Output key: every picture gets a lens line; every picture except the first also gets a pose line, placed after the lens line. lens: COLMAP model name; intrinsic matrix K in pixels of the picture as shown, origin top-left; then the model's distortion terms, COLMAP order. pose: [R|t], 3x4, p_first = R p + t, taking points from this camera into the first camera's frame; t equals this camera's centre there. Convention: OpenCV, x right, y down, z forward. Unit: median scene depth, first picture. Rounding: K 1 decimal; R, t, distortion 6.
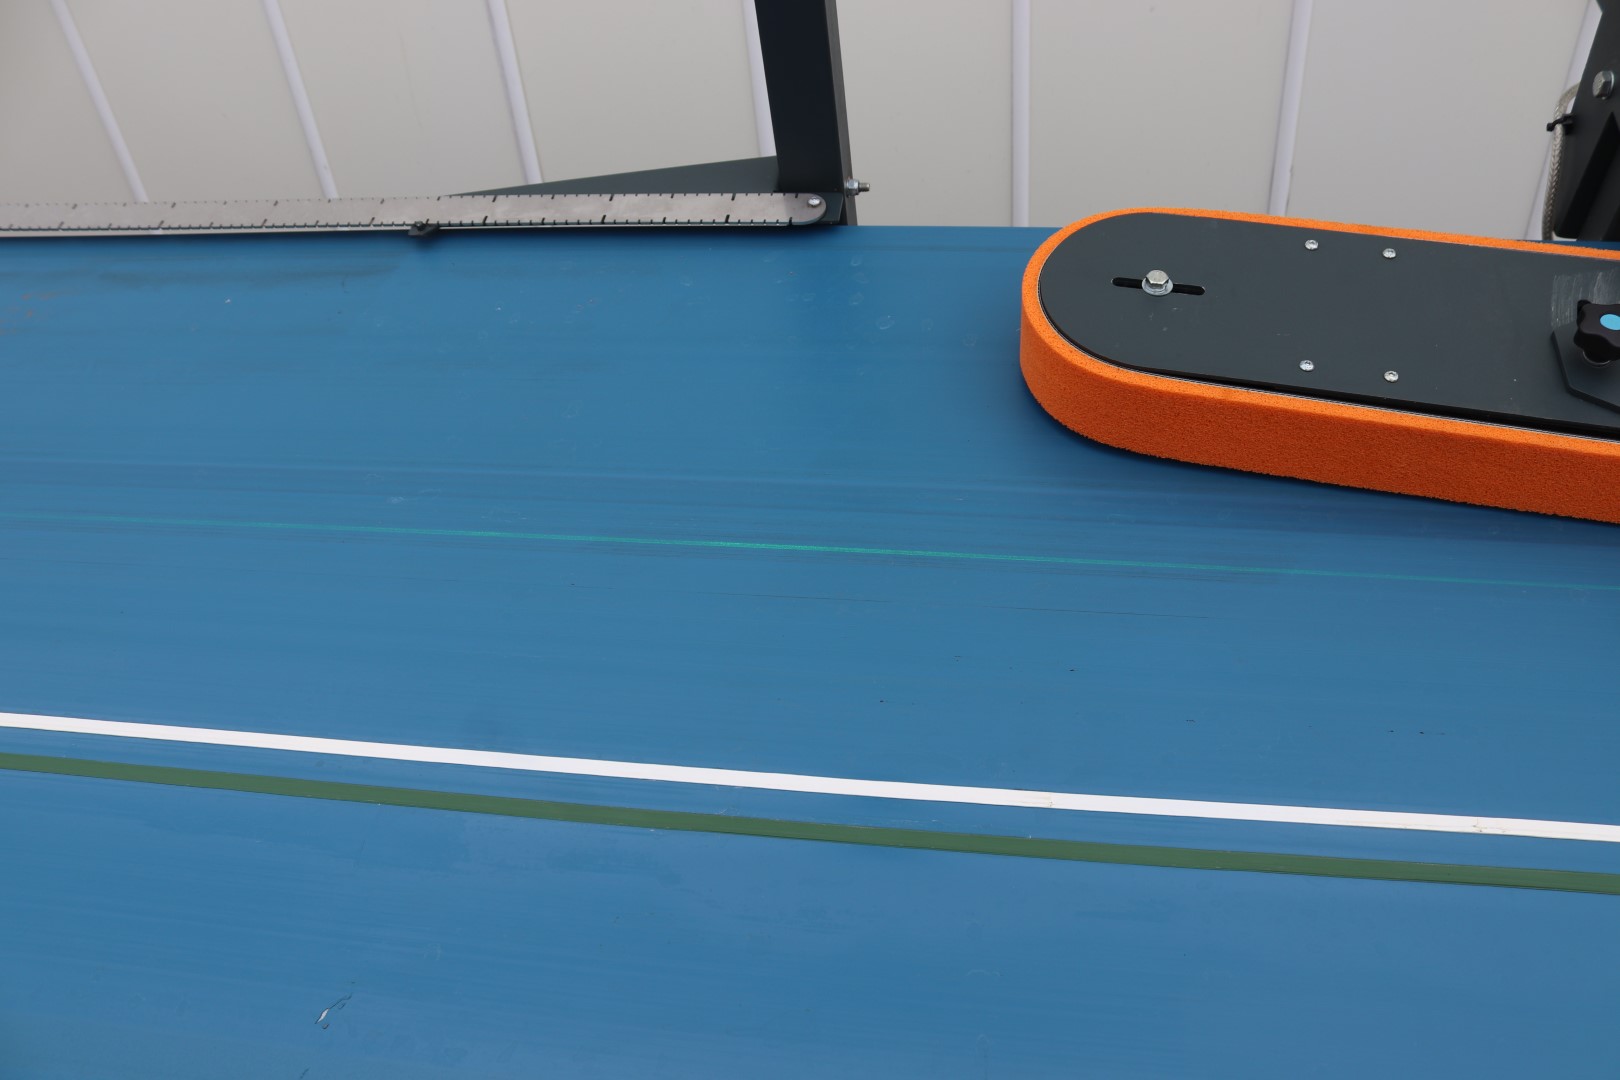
lens RADIAL K [[1369.6, 0, 829.0], [0, 1369.6, 557.4], [0, 0, 1]] dist [-0.164297, 0.148778]
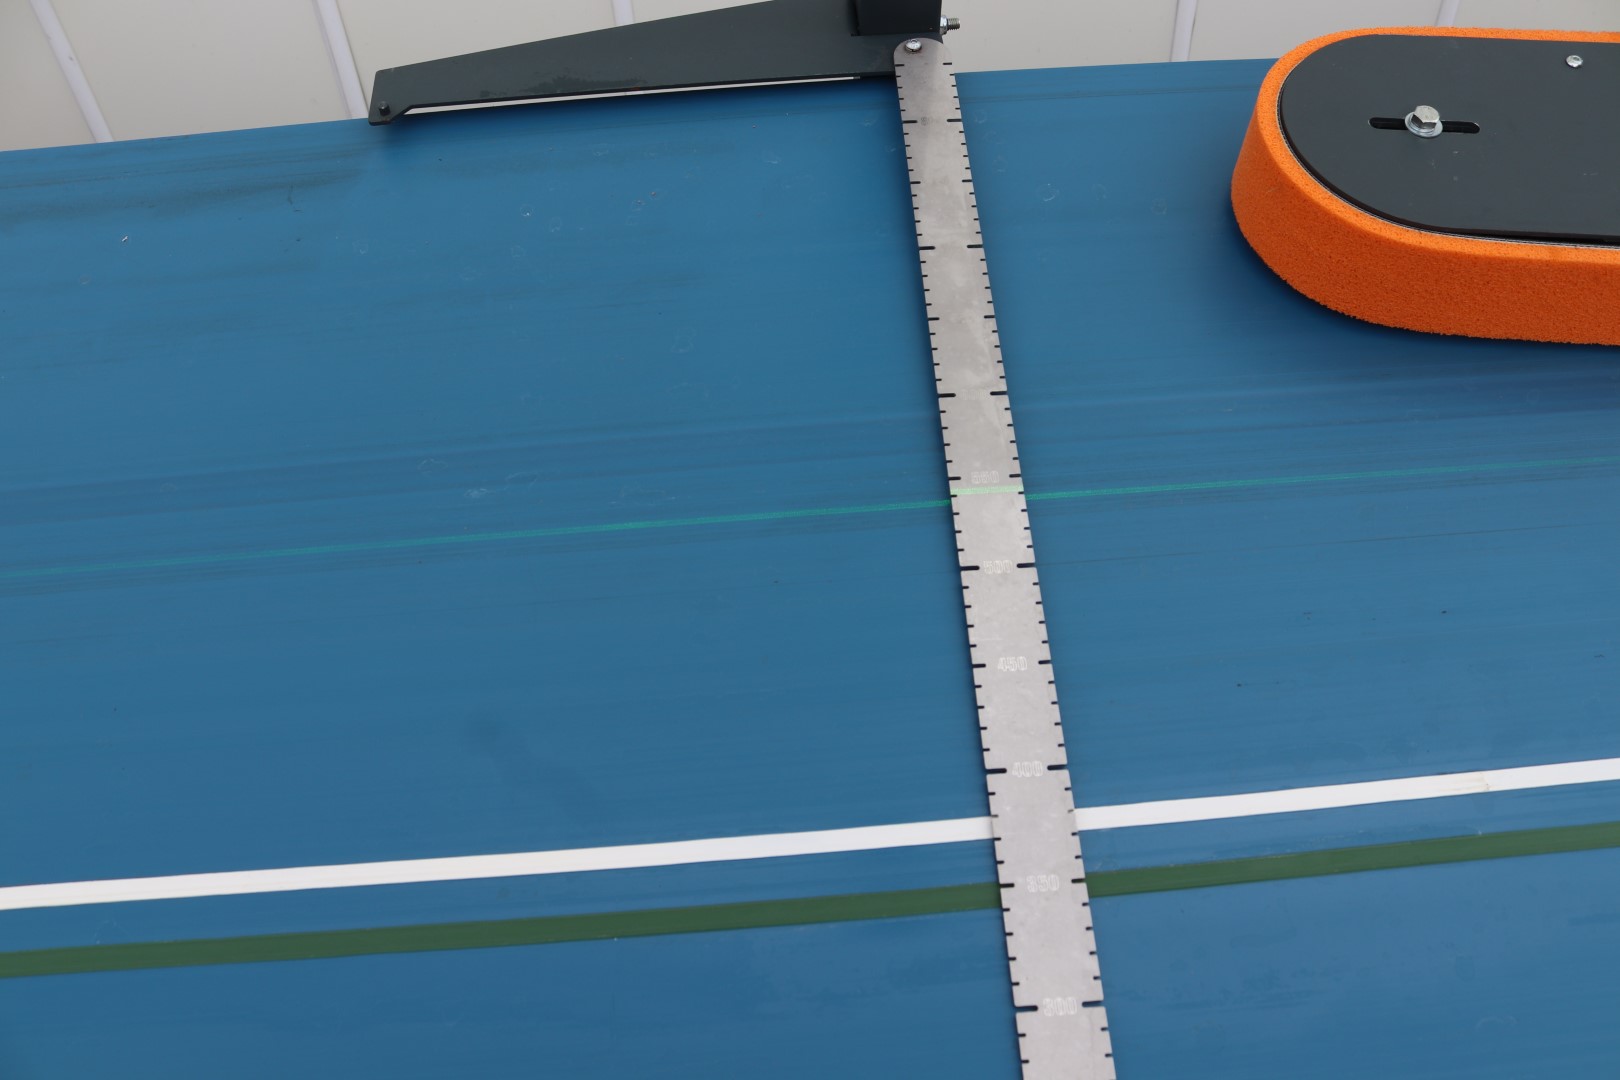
lens RADIAL K [[1369.6, 0, 829.0], [0, 1369.6, 557.4], [0, 0, 1]] dist [-0.164297, 0.148778]
pose [[0.974572, -0.131972, 0.181085, -0.291273], [0.113029, 0.987343, 0.111258, -0.072517], [-0.193476, -0.087961, 0.977154, 0.265654]]
